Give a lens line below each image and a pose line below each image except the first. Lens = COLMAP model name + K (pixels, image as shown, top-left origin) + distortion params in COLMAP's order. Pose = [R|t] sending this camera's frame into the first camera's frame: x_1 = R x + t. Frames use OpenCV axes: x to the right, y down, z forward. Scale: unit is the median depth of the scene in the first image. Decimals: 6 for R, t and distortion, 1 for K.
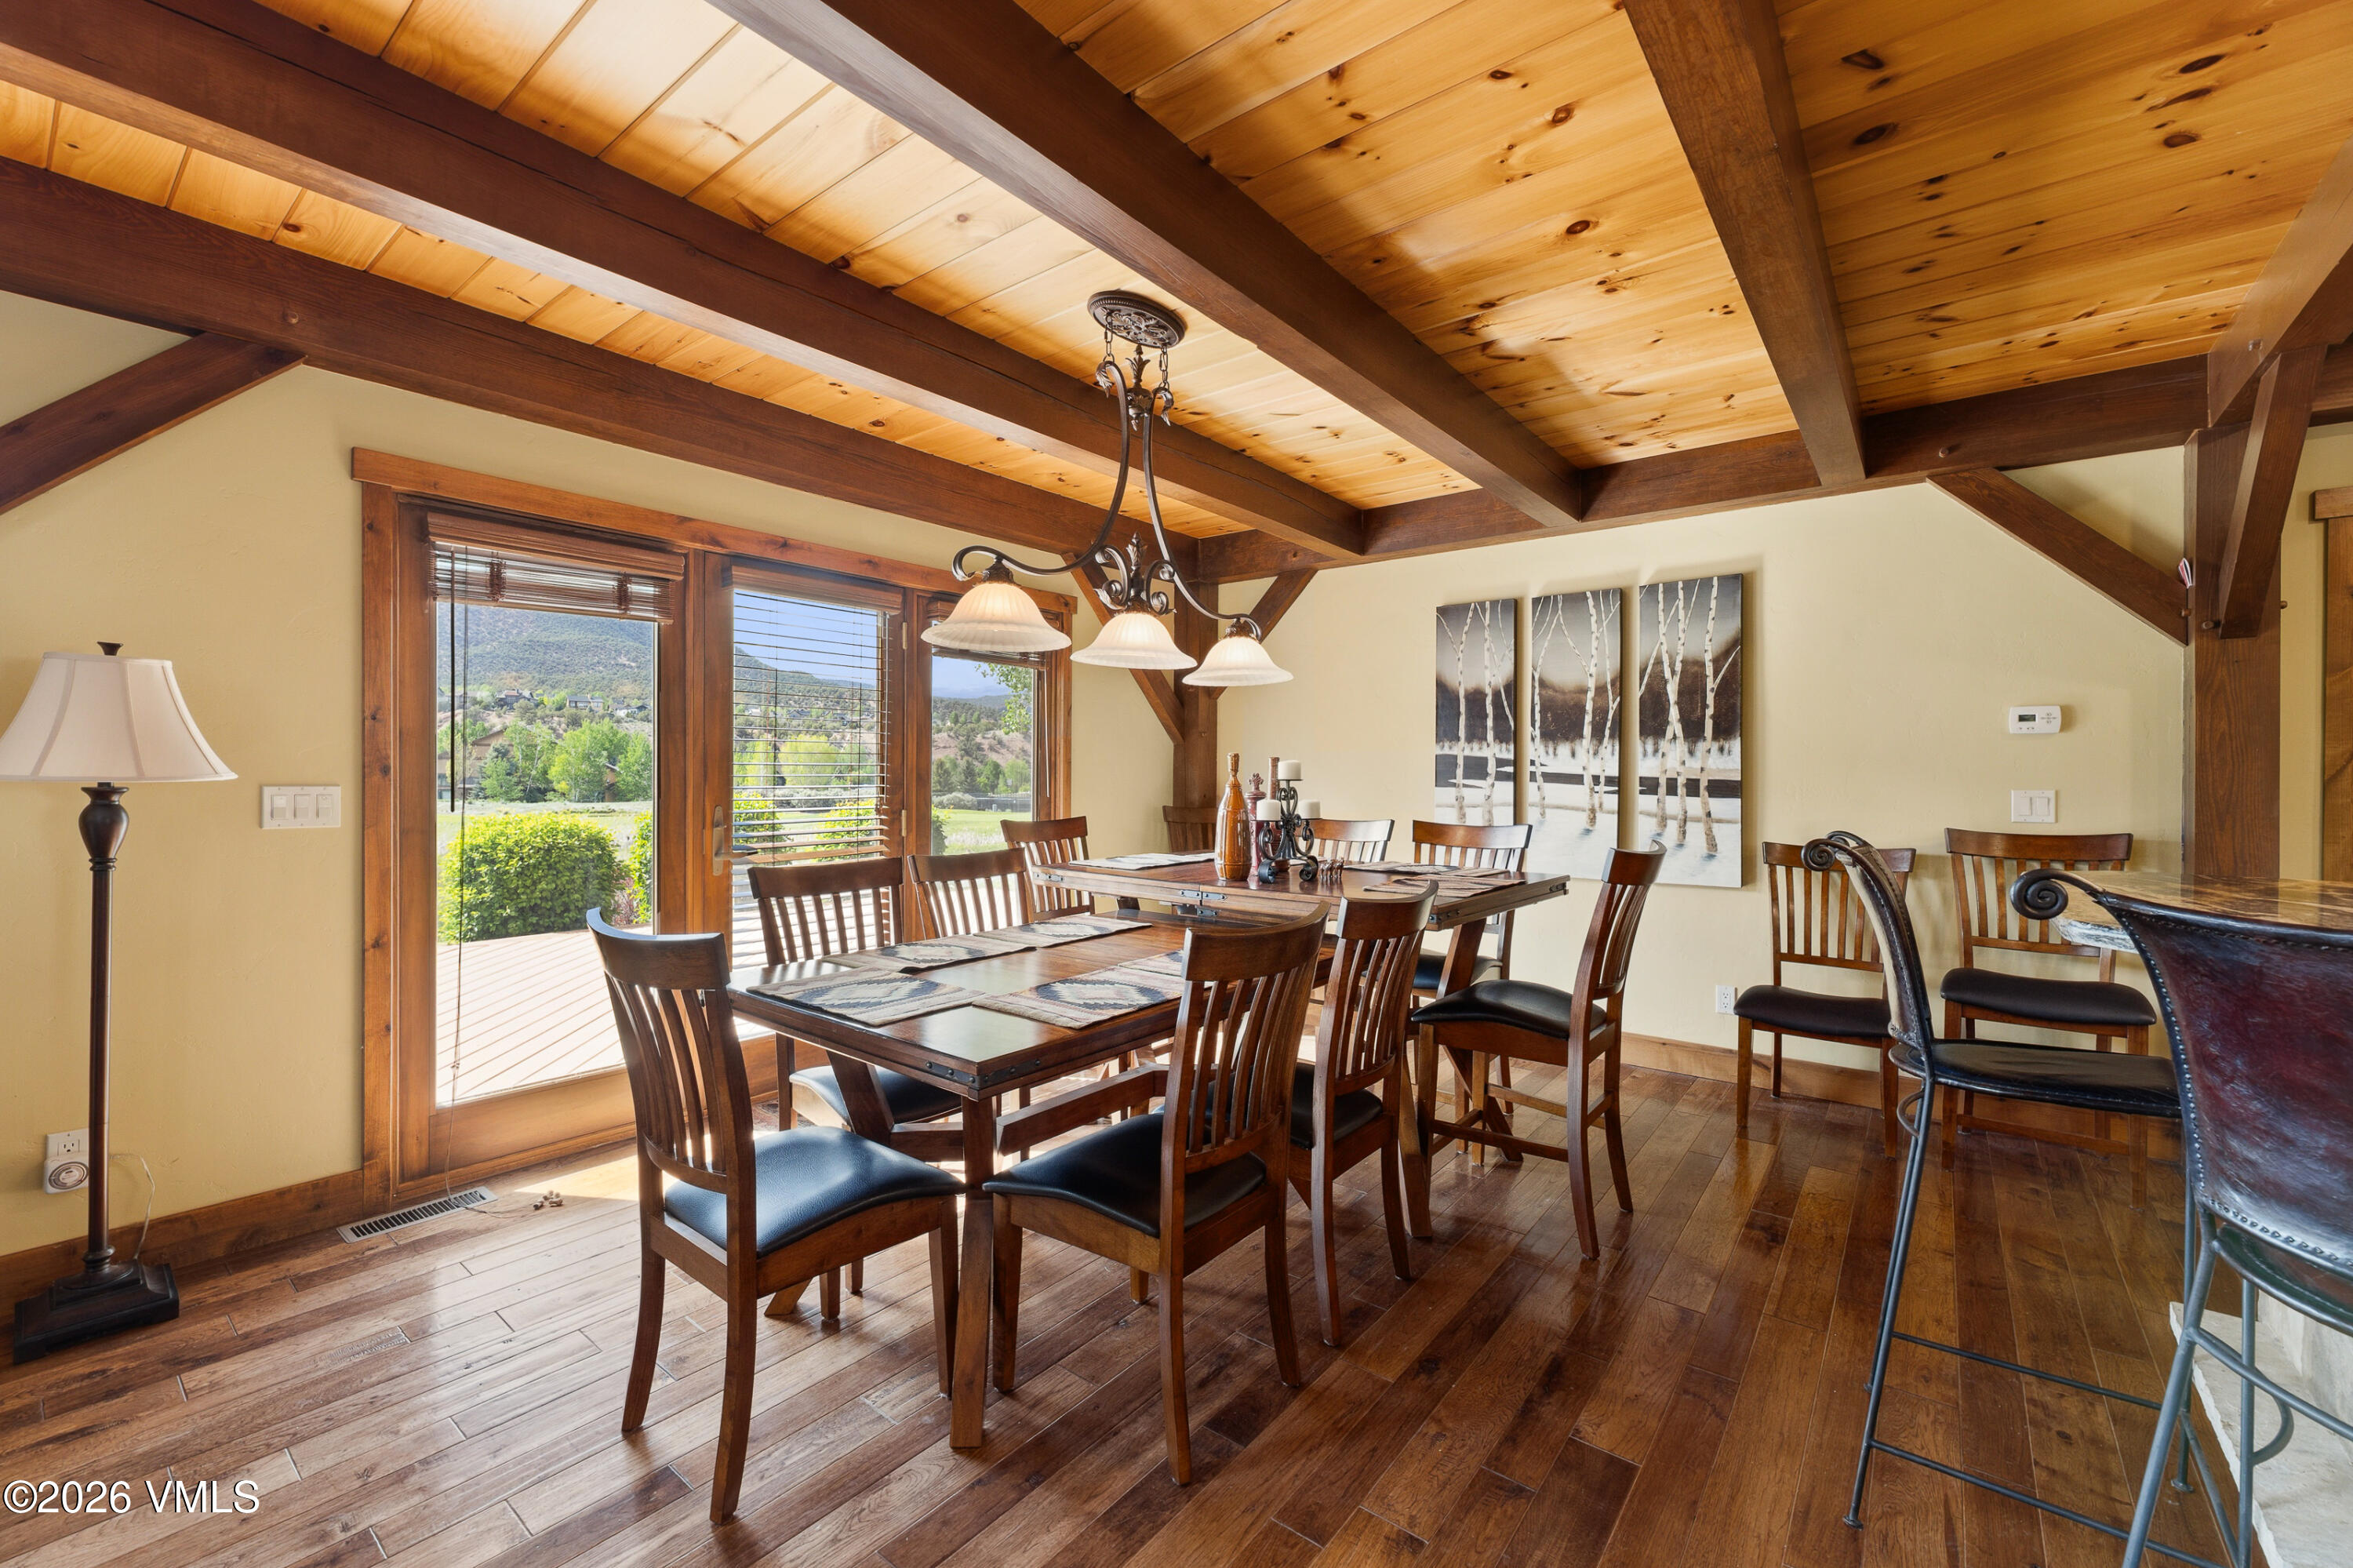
lens RADIAL K [[966.7, 0, 1167.2], [0, 966.7, 783.9], [0, 0, 1]] dist [0.001884, -0.000742]
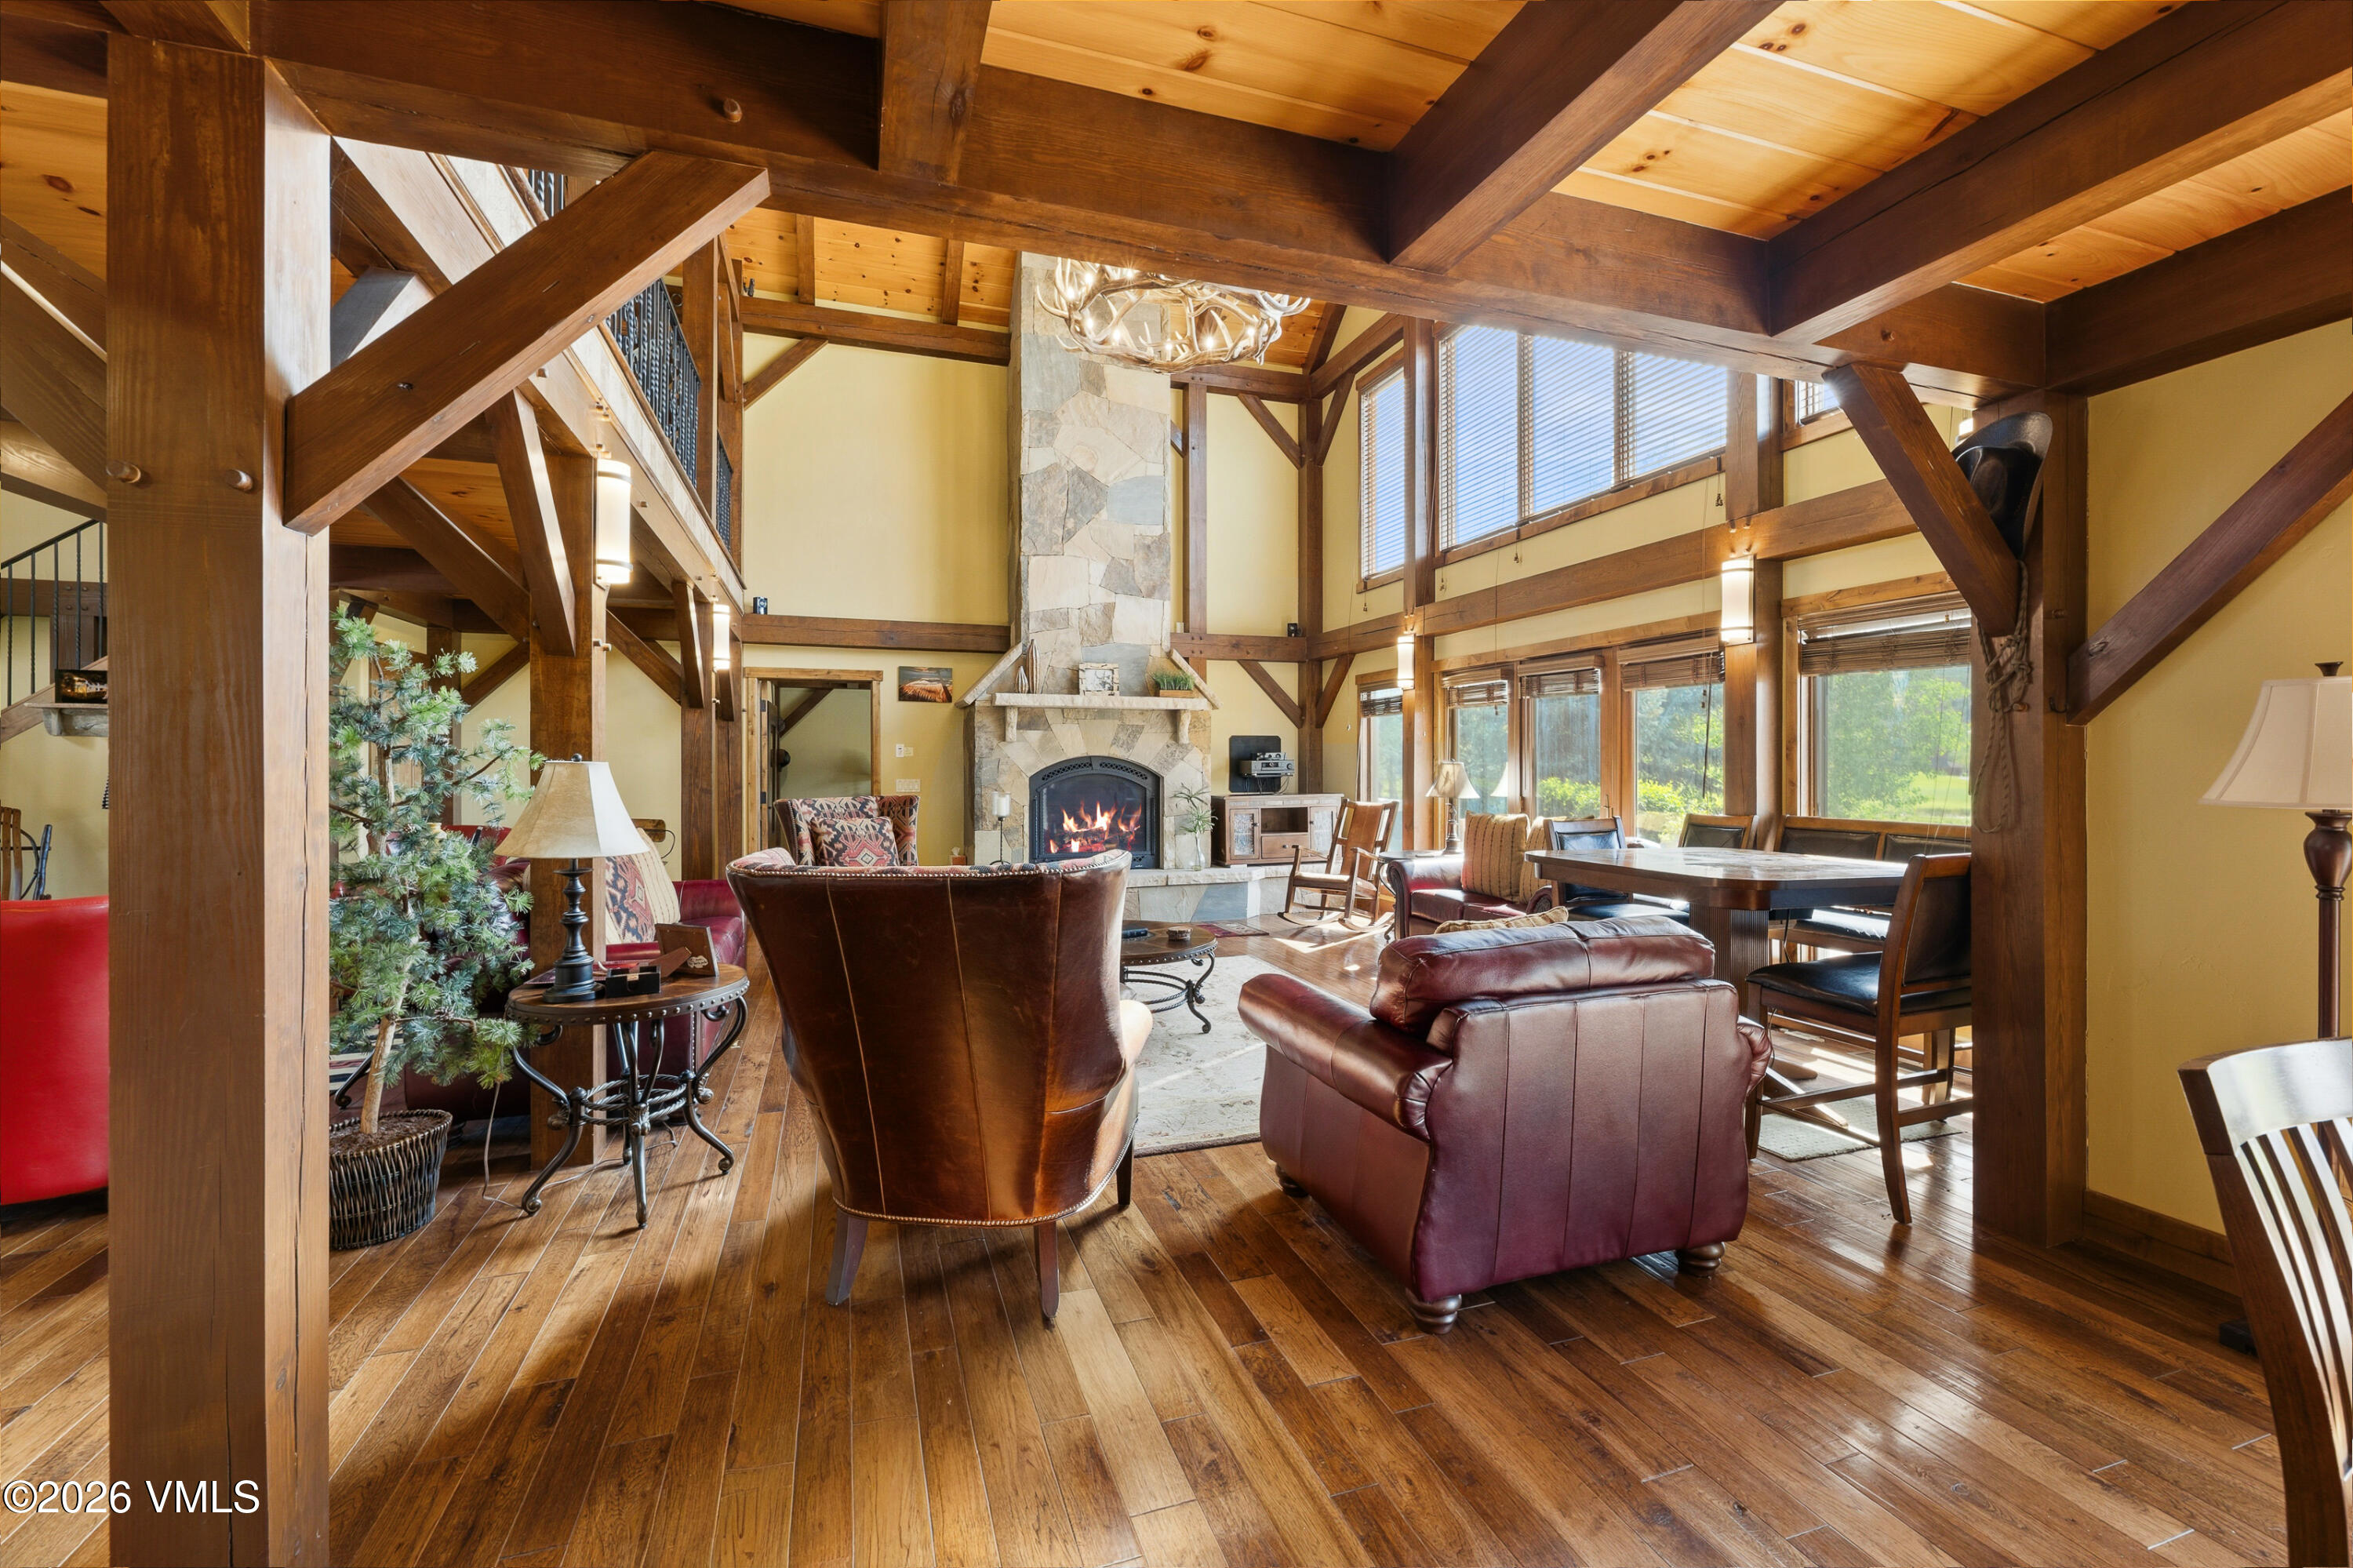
lens RADIAL K [[966.7, 0, 1169.4], [0, 966.7, 768.9], [0, 0, 1]] dist [0.001884, -0.000742]
pose [[-0.539792, -0.001136, -0.841797, 0.179642], [-0.011261, 0.999919, 0.005871, -0.017650], [0.841723, 0.012649, -0.539762, 0.292799]]
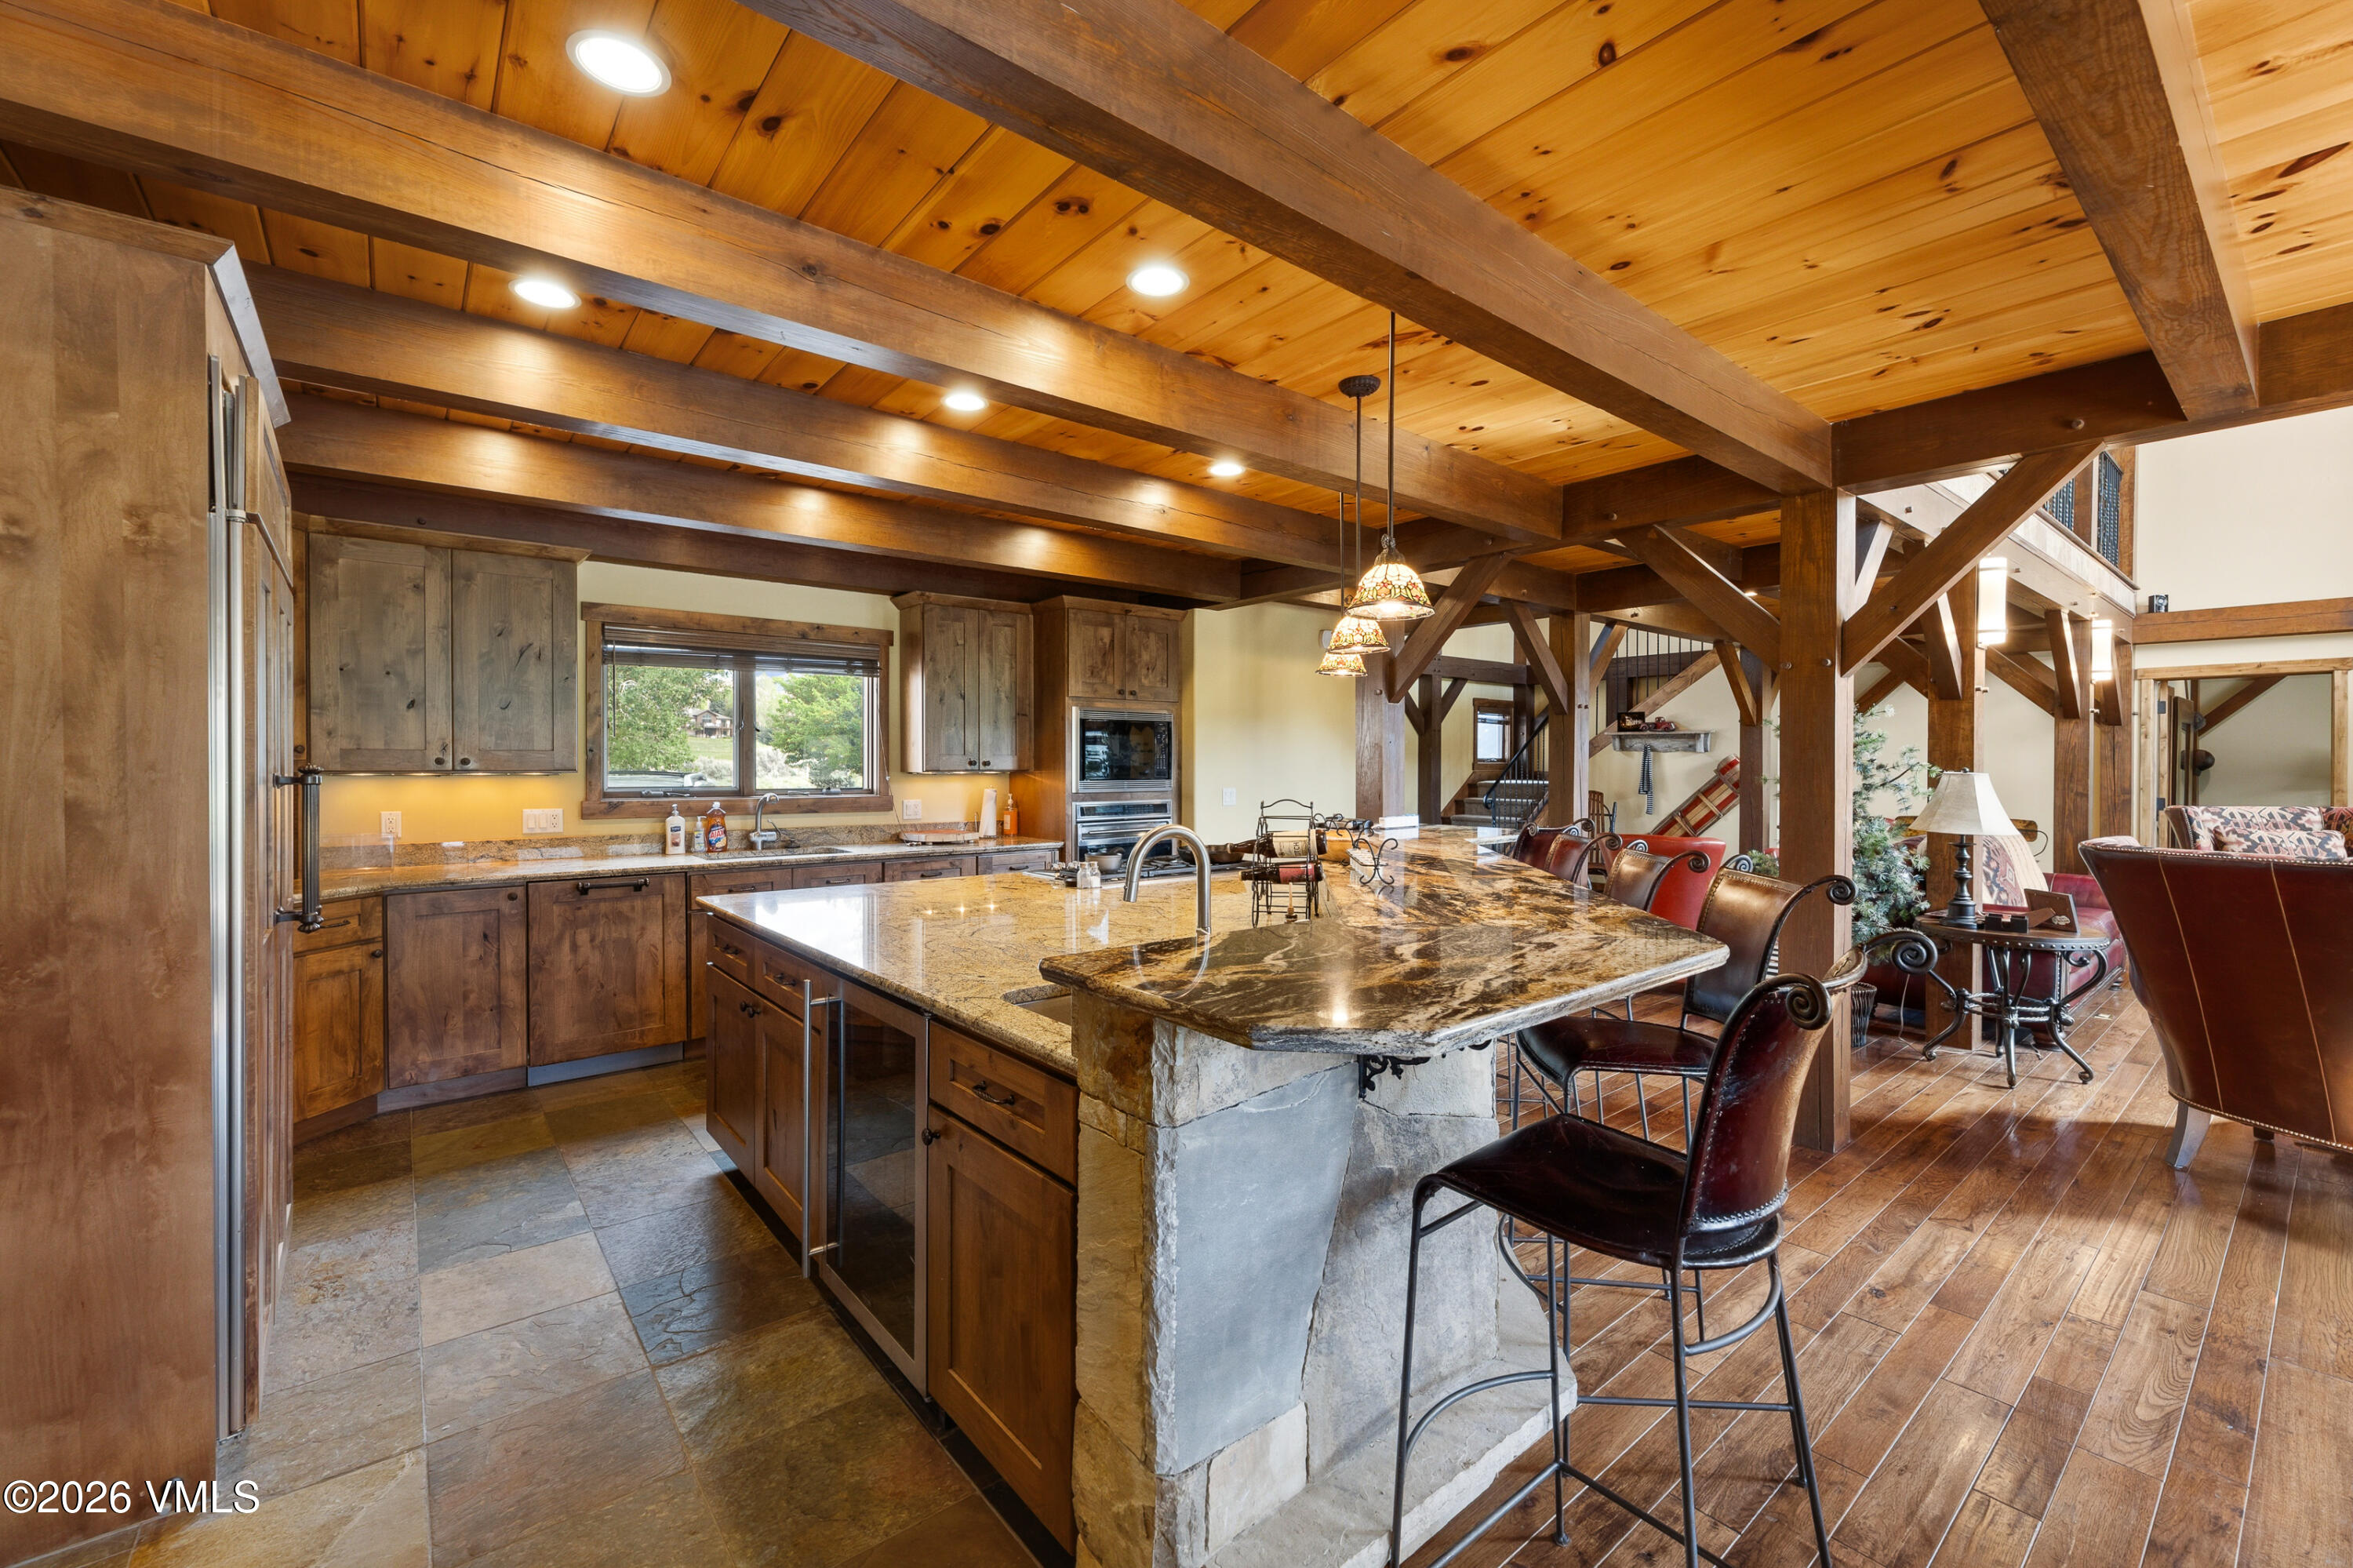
lens RADIAL K [[966.7, 0, 1169.1], [0, 966.7, 769.3], [0, 0, 1]] dist [0.001884, -0.000742]
pose [[-0.976966, -0.006799, 0.213287, 0.457162], [-0.003076, 0.999837, 0.017780, -0.033846], [-0.213373, 0.016715, -0.976828, 0.794202]]
